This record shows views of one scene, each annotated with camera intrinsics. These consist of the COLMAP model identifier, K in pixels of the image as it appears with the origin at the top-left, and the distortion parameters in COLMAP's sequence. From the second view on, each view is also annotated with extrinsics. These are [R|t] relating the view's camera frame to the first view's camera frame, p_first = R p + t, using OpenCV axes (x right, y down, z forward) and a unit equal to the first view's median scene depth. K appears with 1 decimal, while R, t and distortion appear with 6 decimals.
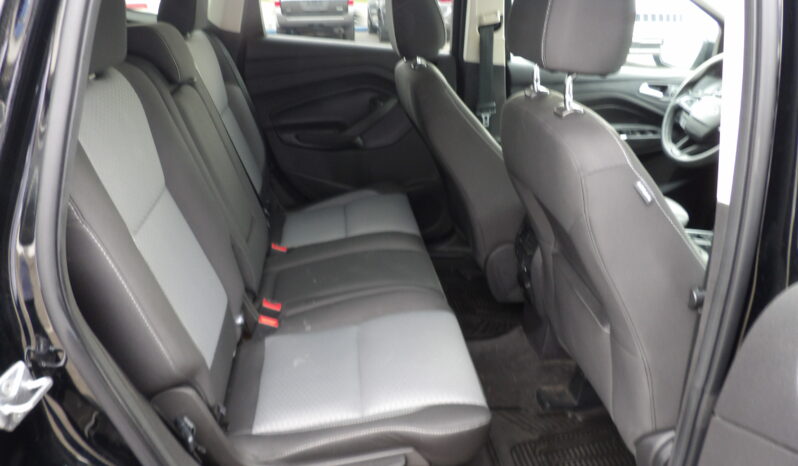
lens RADIAL K [[575.5, 0, 399.0], [0, 575.5, 233.0], [0, 0, 1]] dist [-0.023957, 0.039780]
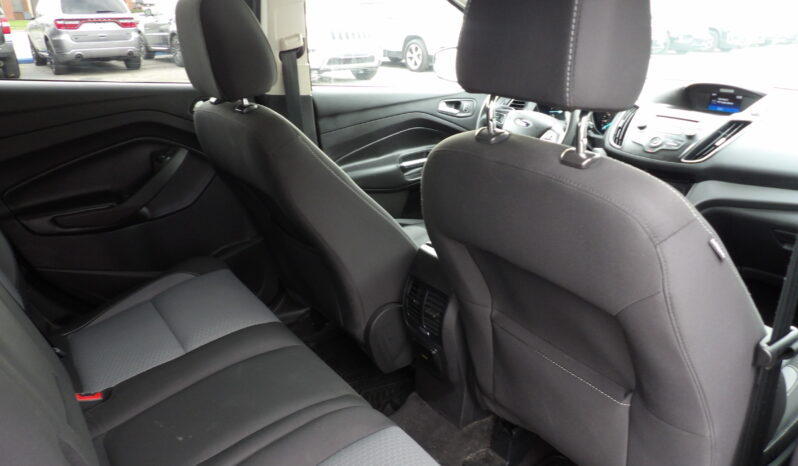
lens RADIAL K [[575.5, 0, 399.0], [0, 575.5, 233.0], [0, 0, 1]] dist [-0.023957, 0.039780]
pose [[0.873632, -0.190574, 0.447715, -0.131328], [0.204989, 0.978624, 0.016562, -0.081789], [-0.441301, 0.077308, 0.894023, 0.198760]]
